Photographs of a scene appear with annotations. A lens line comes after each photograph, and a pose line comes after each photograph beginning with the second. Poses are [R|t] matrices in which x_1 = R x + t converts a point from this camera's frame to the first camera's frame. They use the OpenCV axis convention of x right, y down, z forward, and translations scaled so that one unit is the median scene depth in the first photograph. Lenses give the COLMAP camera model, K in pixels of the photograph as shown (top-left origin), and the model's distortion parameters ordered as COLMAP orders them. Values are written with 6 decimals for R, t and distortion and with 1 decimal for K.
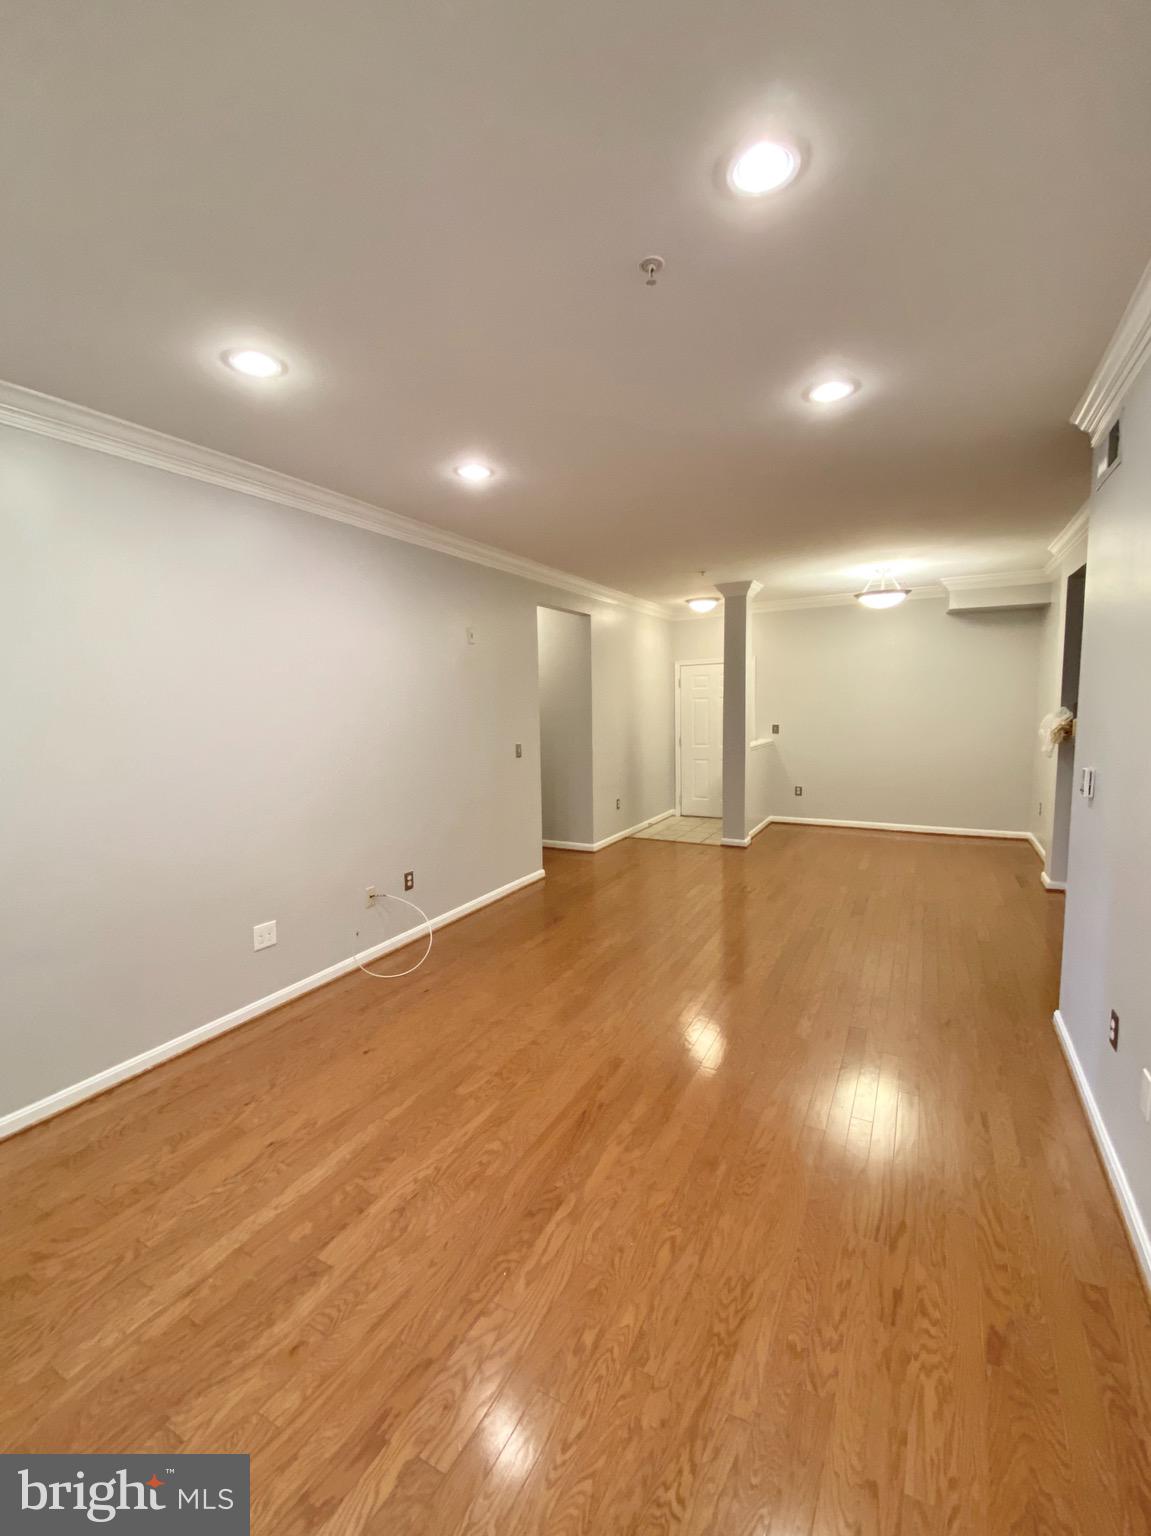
lens RADIAL K [[657.6, 0, 573.5], [0, 657.6, 774.2], [0, 0, 1]] dist [0.024003, -0.023092]
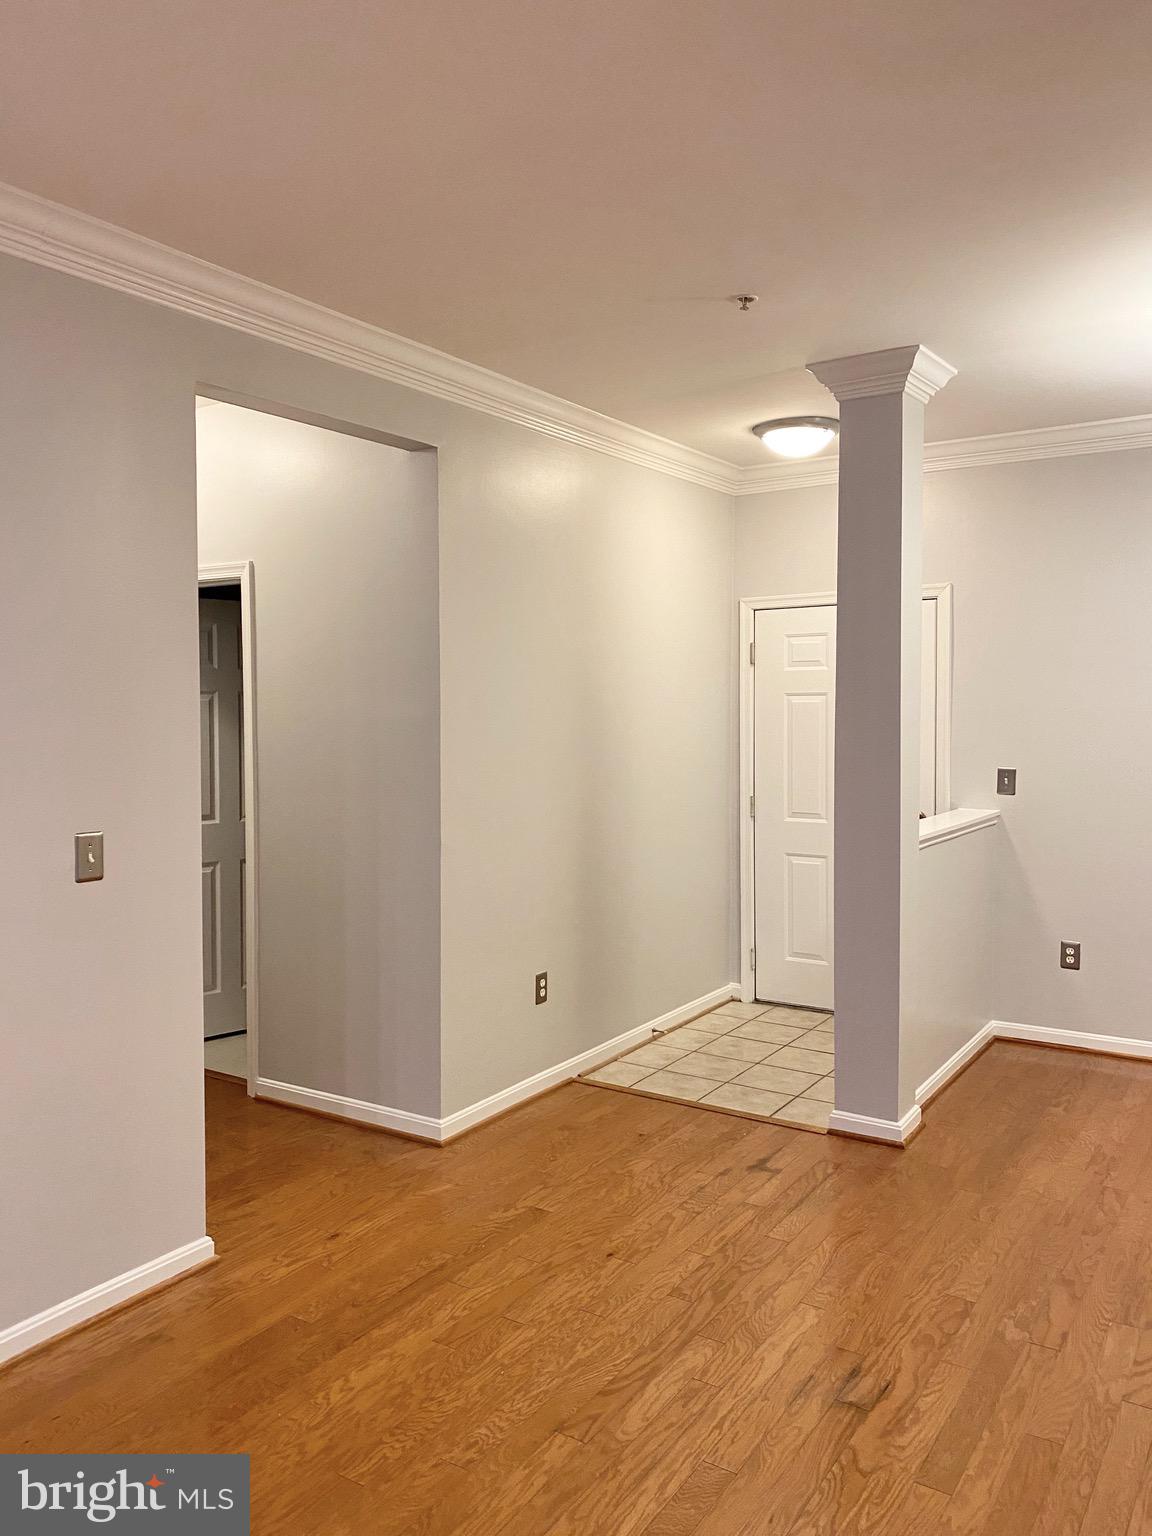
lens RADIAL K [[1188.9, 0, 575.2], [0, 1188.9, 756.2], [0, 0, 1]] dist [0.066223, -0.058210]
pose [[0.996448, 0.018644, -0.082115, 0.142533], [-0.023587, 0.997941, -0.059641, -0.043439], [0.080834, 0.061367, 0.994837, 0.370440]]
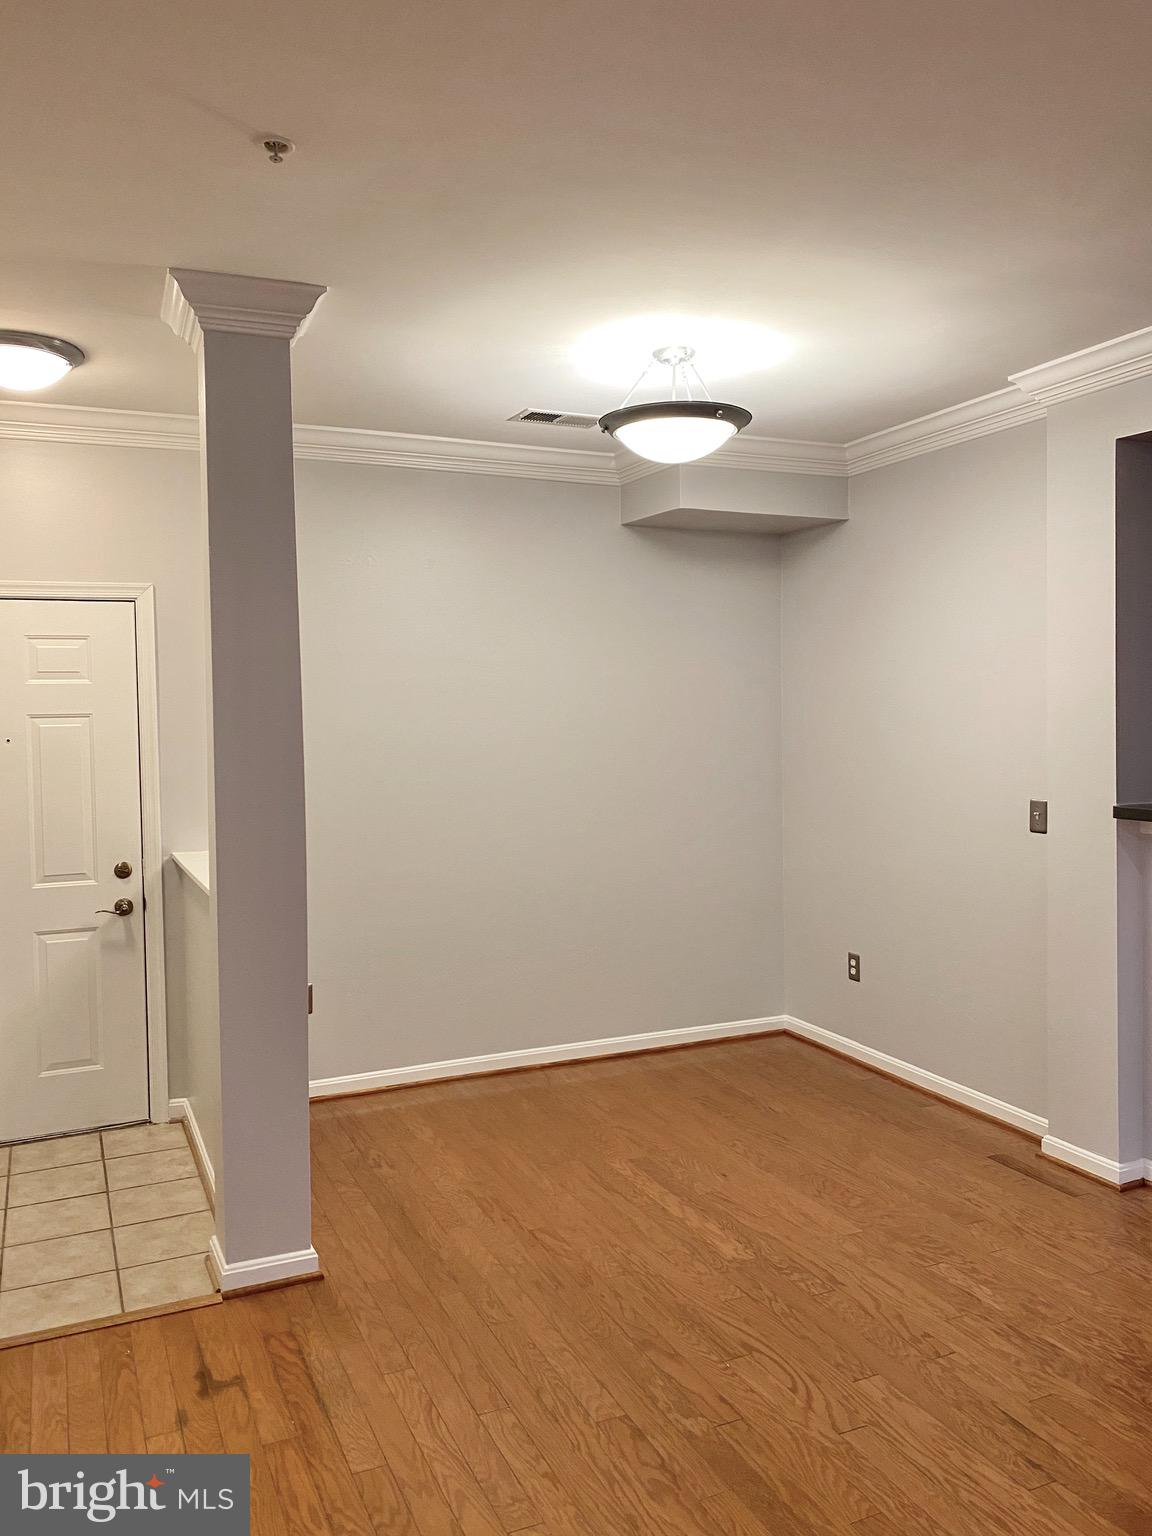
lens RADIAL K [[1185.8, 0, 568.1], [0, 1185.8, 748.6], [0, 0, 1]] dist [-0.005616, 0.012858]
pose [[0.615423, -0.011272, 0.788116, -0.048912], [0.088502, 0.994563, -0.054884, -0.063978], [-0.783212, 0.103527, 0.613075, 0.597928]]
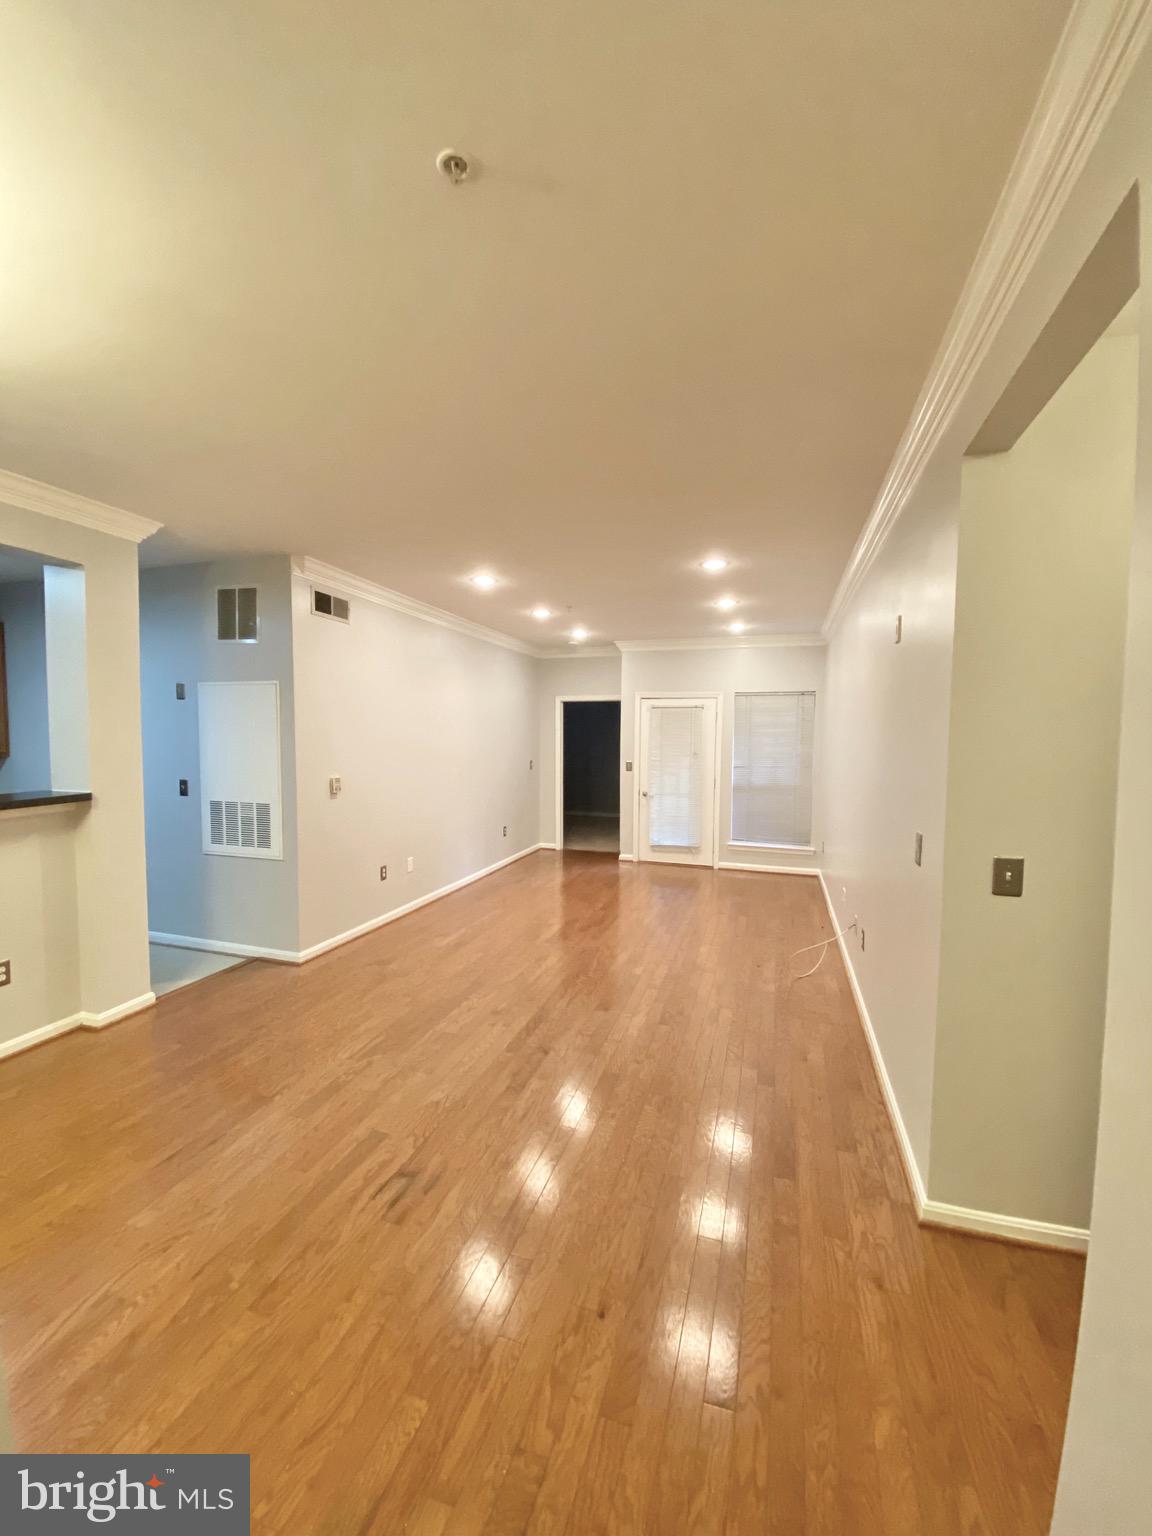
lens RADIAL K [[614.9, 0, 578.5], [0, 614.9, 770.6], [0, 0, 1]] dist [0.019840, -0.019620]
pose [[-0.982837, 0.018869, -0.183511, 0.169252], [-0.012473, 0.985682, 0.168151, -0.121297], [0.184056, 0.167554, -0.968529, 1.055671]]
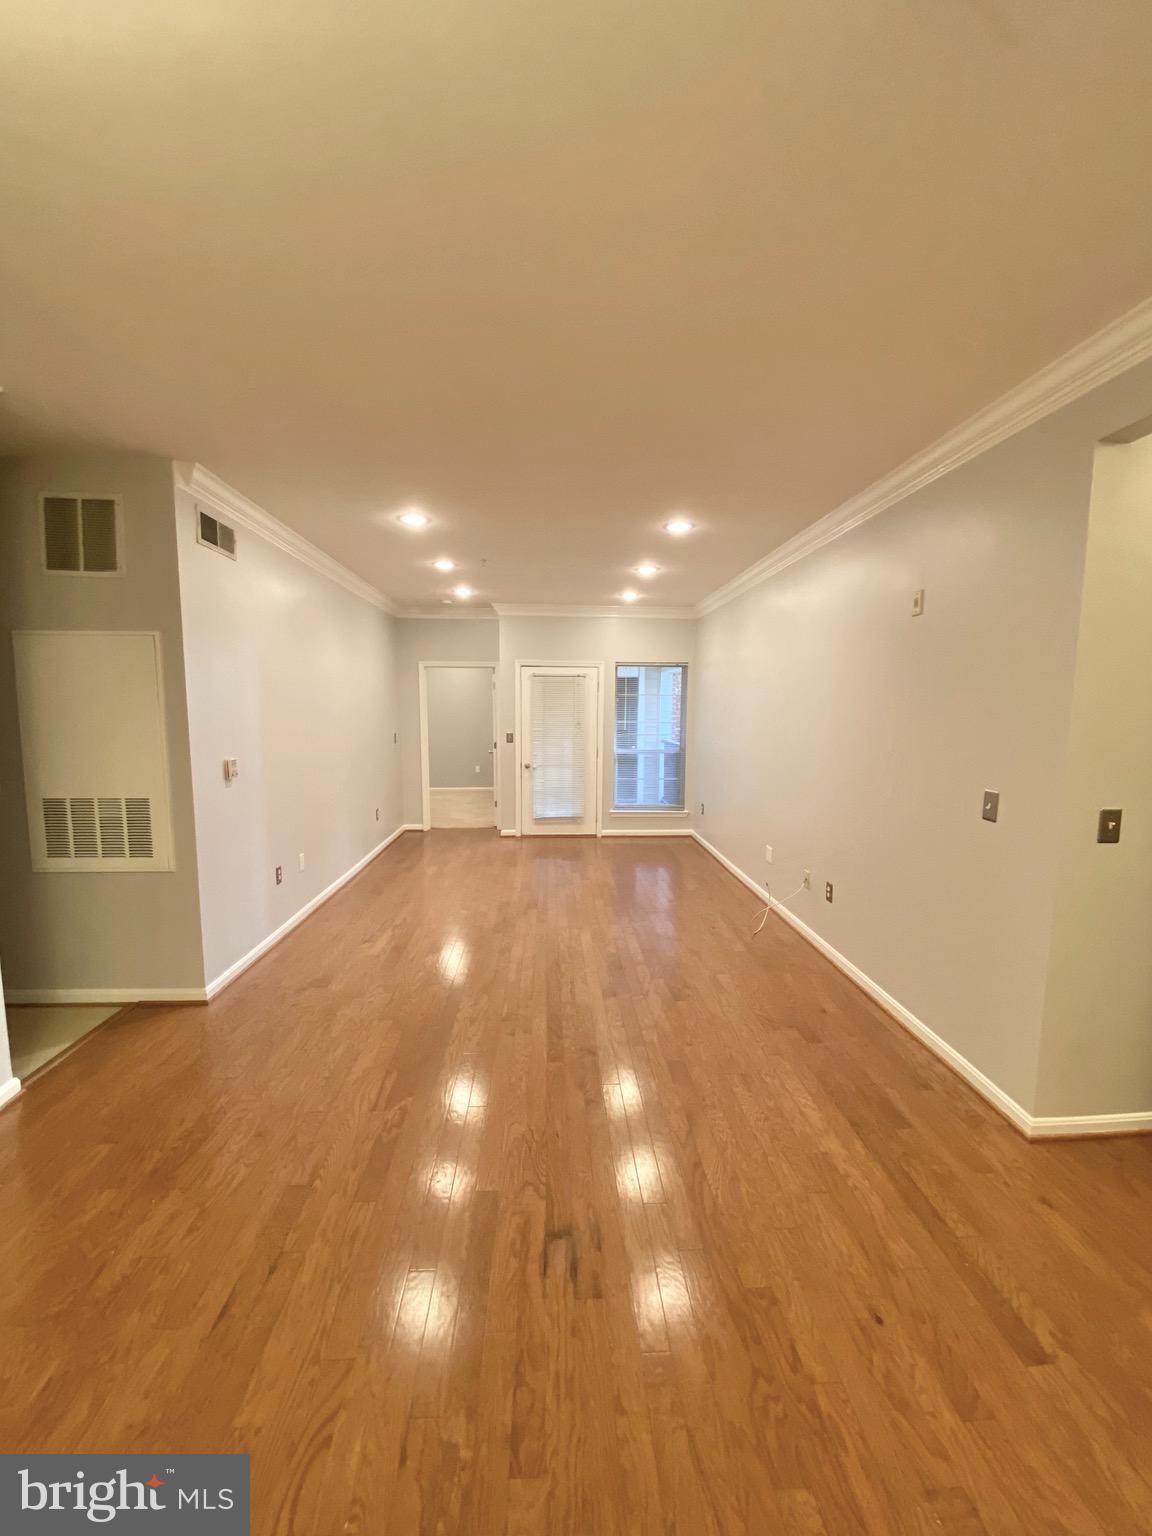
lens RADIAL K [[614.9, 0, 578.5], [0, 614.9, 770.6], [0, 0, 1]] dist [0.019840, -0.019620]
pose [[-0.857010, 0.066449, -0.510998, 0.315544], [-0.046354, 0.977689, 0.204878, -0.110076], [0.513211, 0.199269, -0.834809, 0.952060]]
